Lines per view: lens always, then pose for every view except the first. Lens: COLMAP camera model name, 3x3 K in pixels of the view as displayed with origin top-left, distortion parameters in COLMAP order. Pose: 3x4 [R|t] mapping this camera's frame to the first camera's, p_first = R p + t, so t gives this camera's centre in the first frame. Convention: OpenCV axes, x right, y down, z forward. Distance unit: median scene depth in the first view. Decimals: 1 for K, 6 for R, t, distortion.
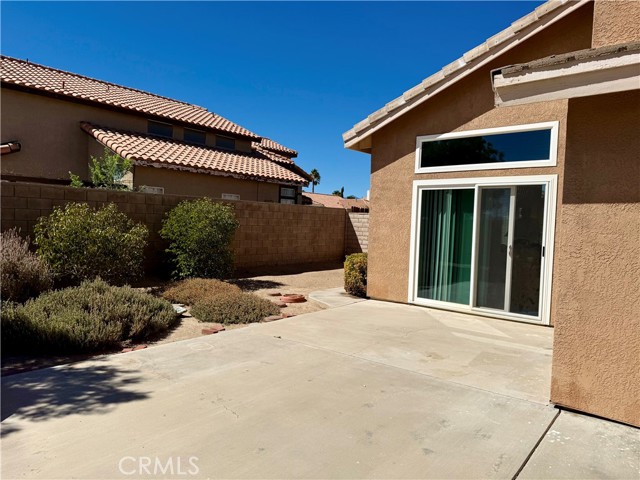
lens RADIAL K [[453.4, 0, 320.0], [0, 453.4, 240.0], [0, 0, 1]] dist [0.000726, -0.001948]
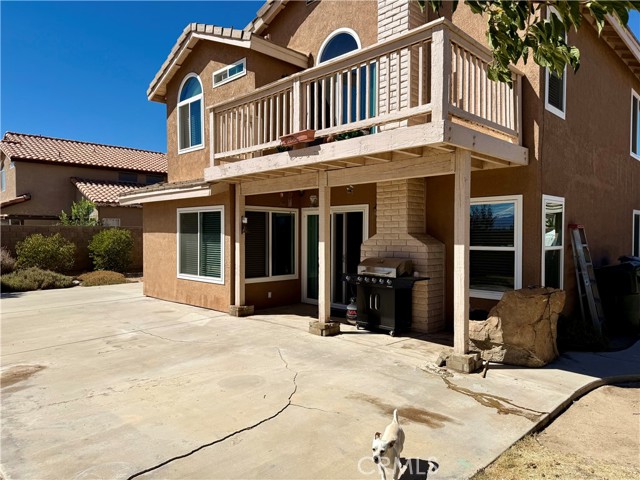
lens RADIAL K [[448.4, 0, 320.0], [0, 448.4, 240.0], [0, 0, 1]] dist [0.141887, -0.216145]
pose [[0.995506, -0.032156, -0.089068, 0.490678], [0.029684, 0.999140, -0.028934, 0.023139], [0.089922, 0.026160, 0.995605, -0.511370]]
